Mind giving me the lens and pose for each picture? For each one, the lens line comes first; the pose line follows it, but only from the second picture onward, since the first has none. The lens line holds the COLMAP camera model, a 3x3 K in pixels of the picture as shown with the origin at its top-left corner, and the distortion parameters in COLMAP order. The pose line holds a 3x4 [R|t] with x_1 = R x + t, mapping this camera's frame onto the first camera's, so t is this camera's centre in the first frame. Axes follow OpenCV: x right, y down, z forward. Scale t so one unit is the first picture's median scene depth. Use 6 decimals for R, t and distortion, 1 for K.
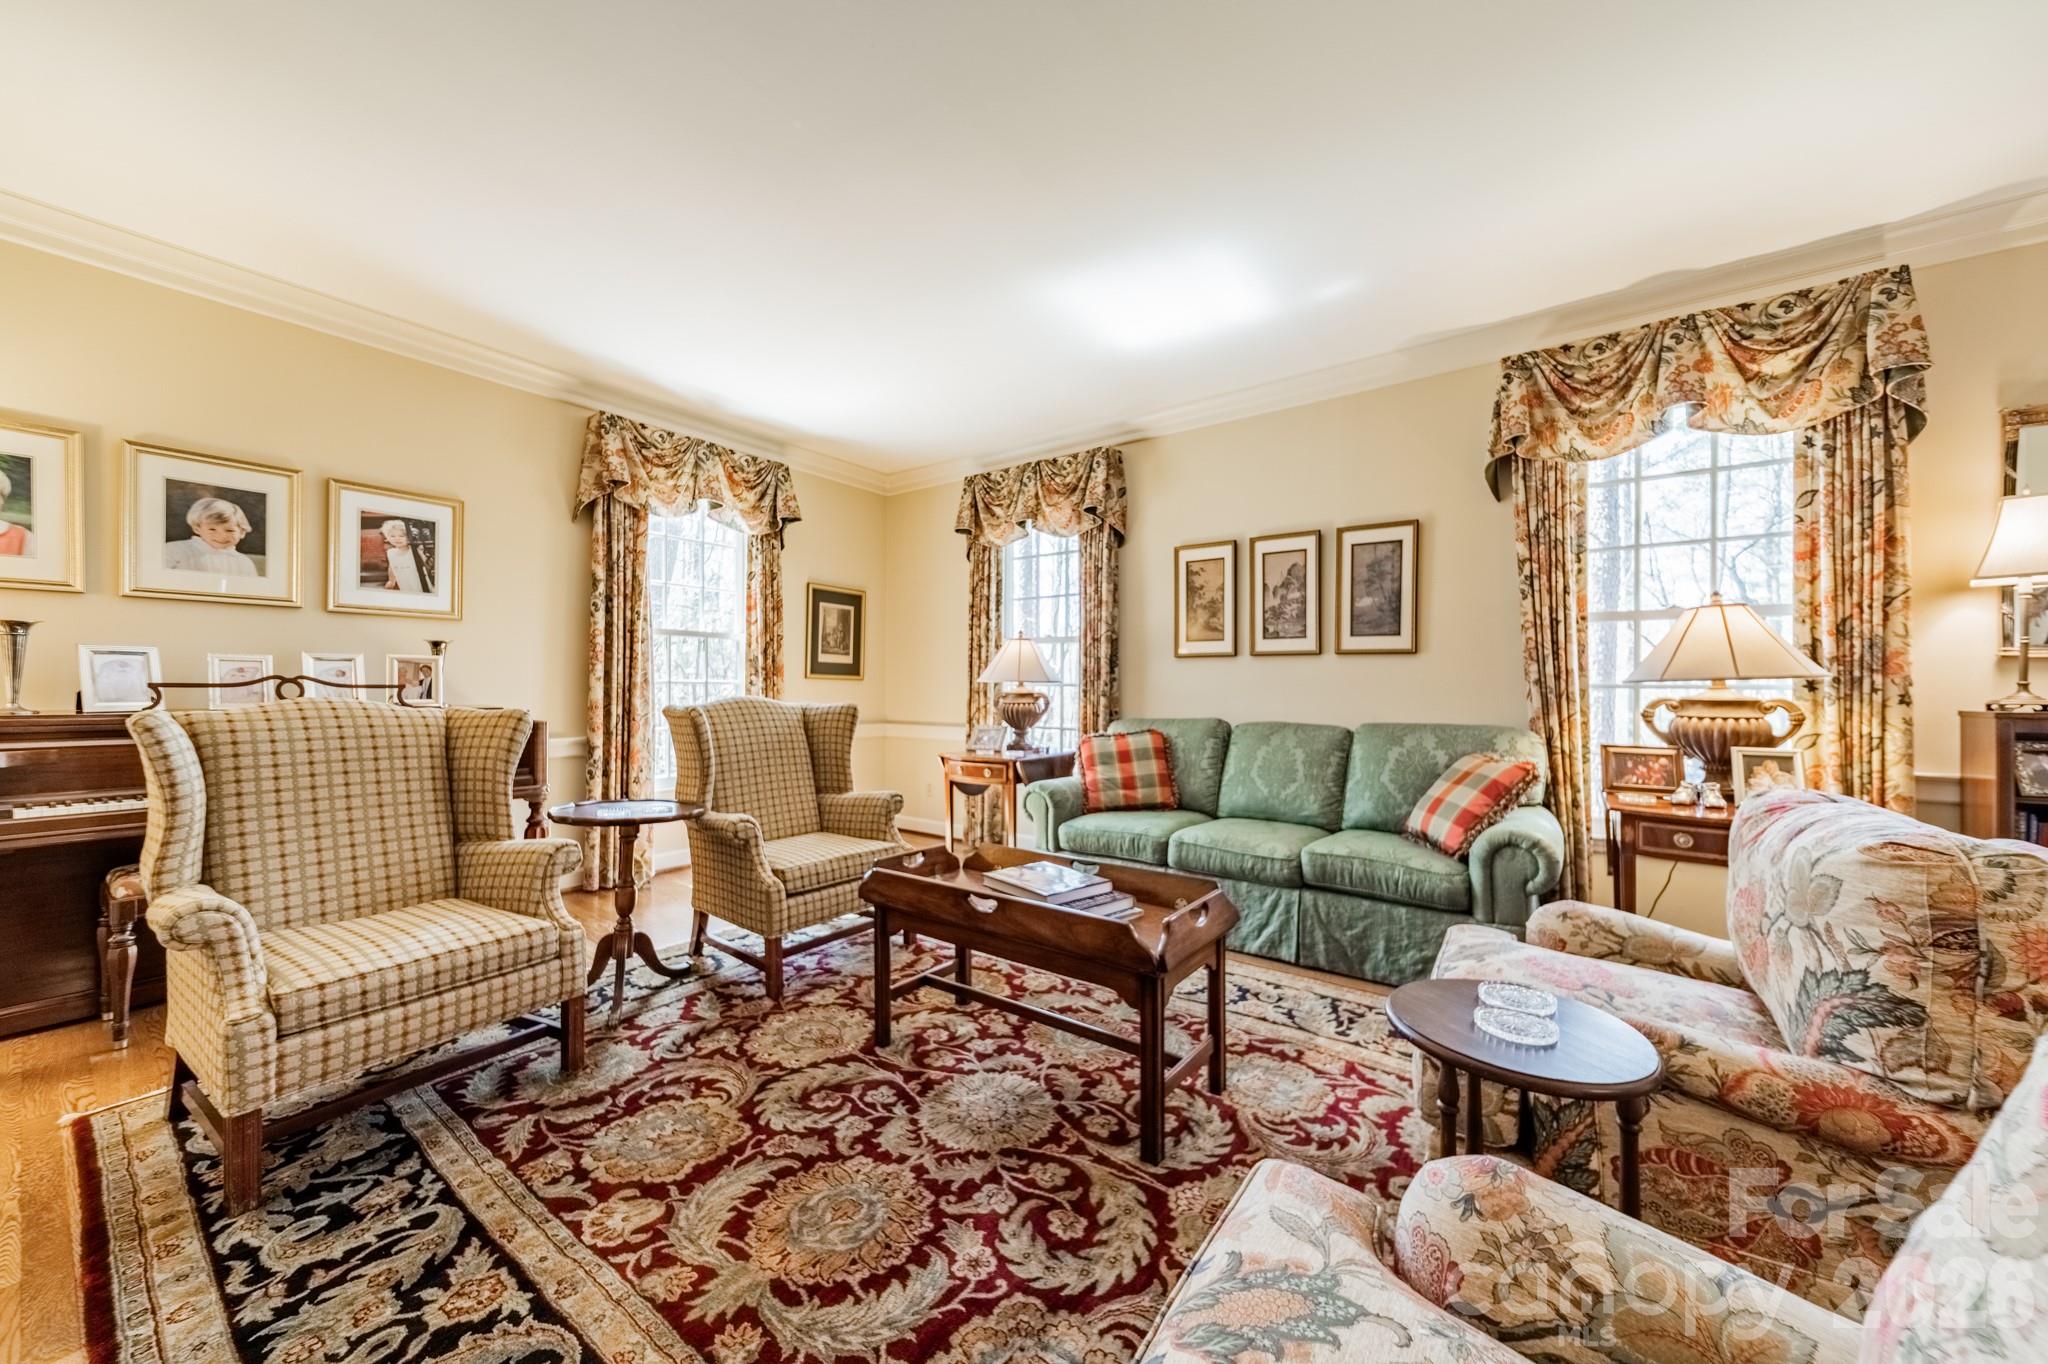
lens RADIAL K [[725.1, 0, 1029.0], [0, 725.1, 681.6], [0, 0, 1]] dist [0.008141, -0.000249]
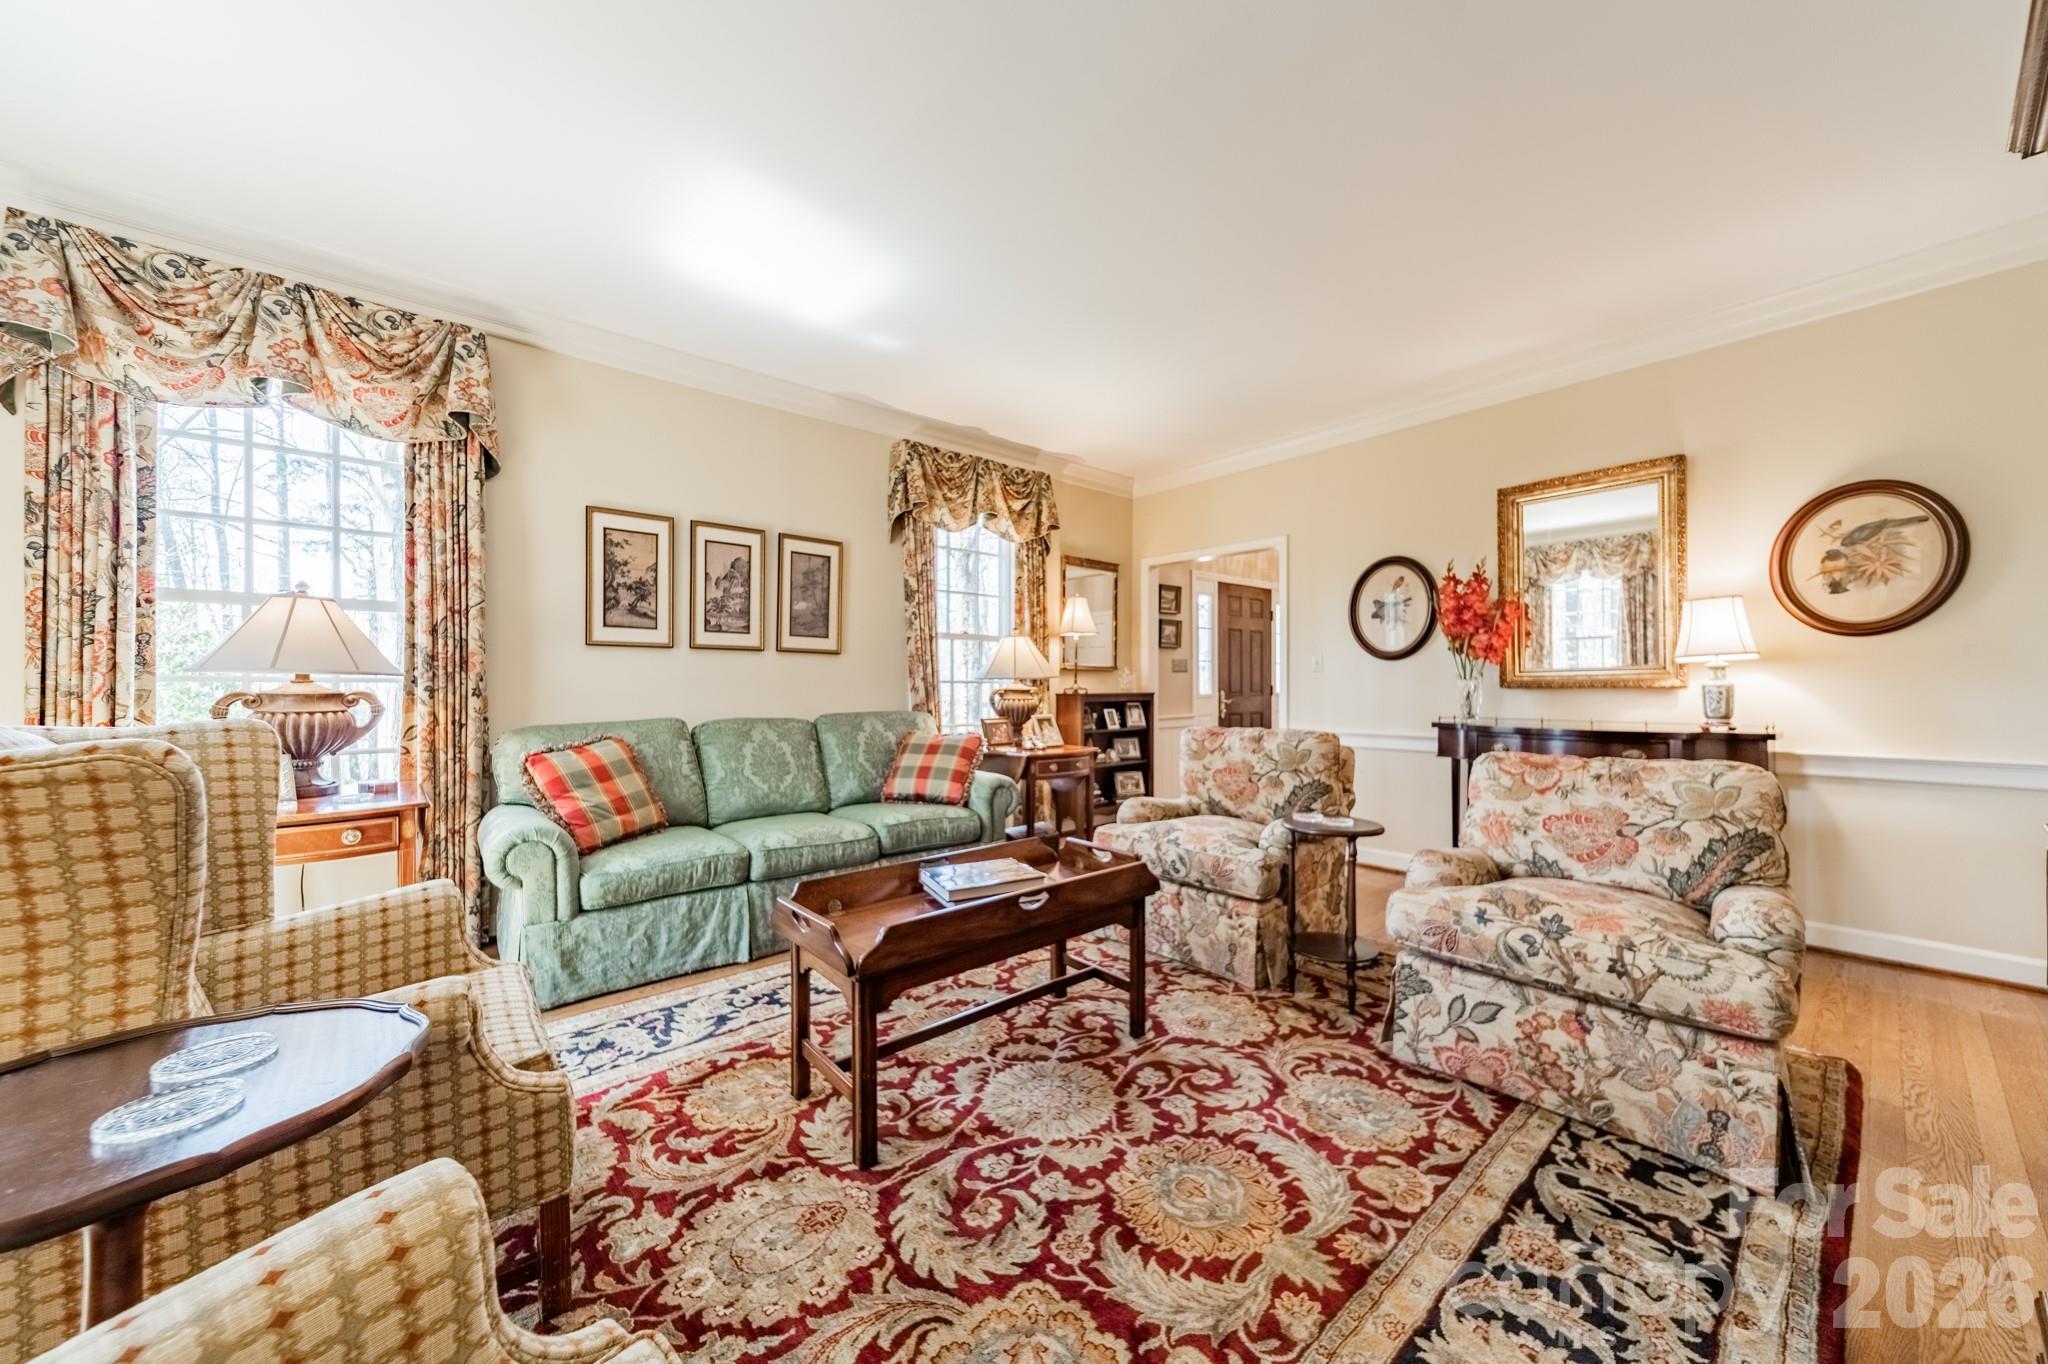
lens RADIAL K [[725.1, 0, 1027.6], [0, 725.1, 686.7], [0, 0, 1]] dist [0.008141, -0.000249]
pose [[0.227870, -0.007023, 0.973666, -0.658215], [-0.006143, 0.999944, 0.008650, 0.002760], [-0.973672, -0.007952, 0.227814, 0.501861]]
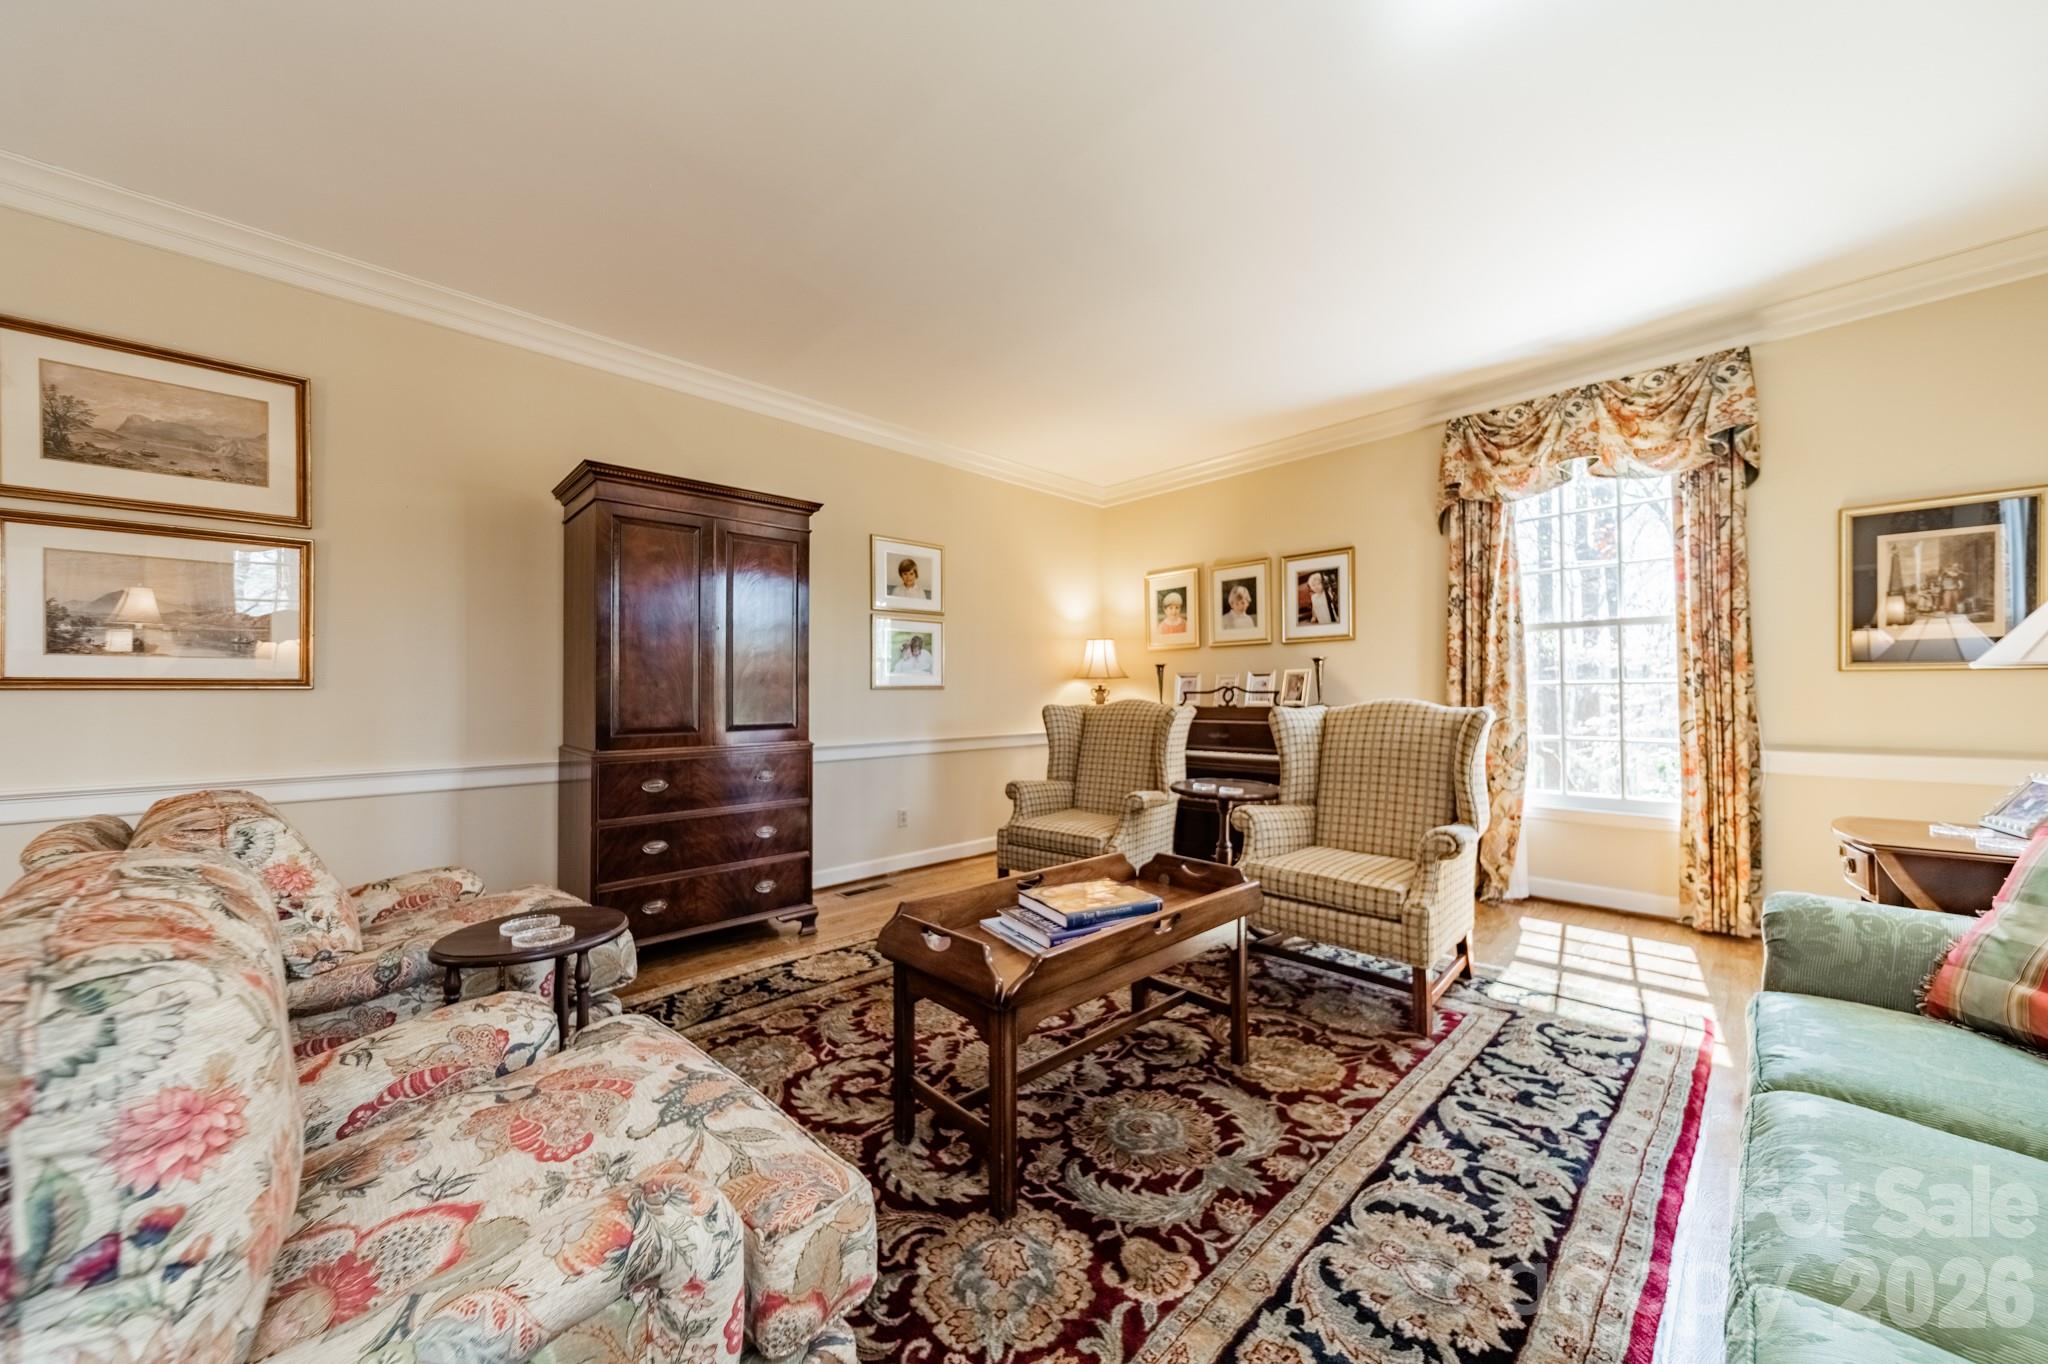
lens RADIAL K [[725.1, 0, 1033.0], [0, 725.1, 685.1], [0, 0, 1]] dist [0.008141, -0.000249]
pose [[-0.157499, -0.017433, -0.987365, 0.667161], [0.016001, 0.999668, -0.020203, 0.014301], [0.987390, -0.018981, -0.157167, 0.761940]]
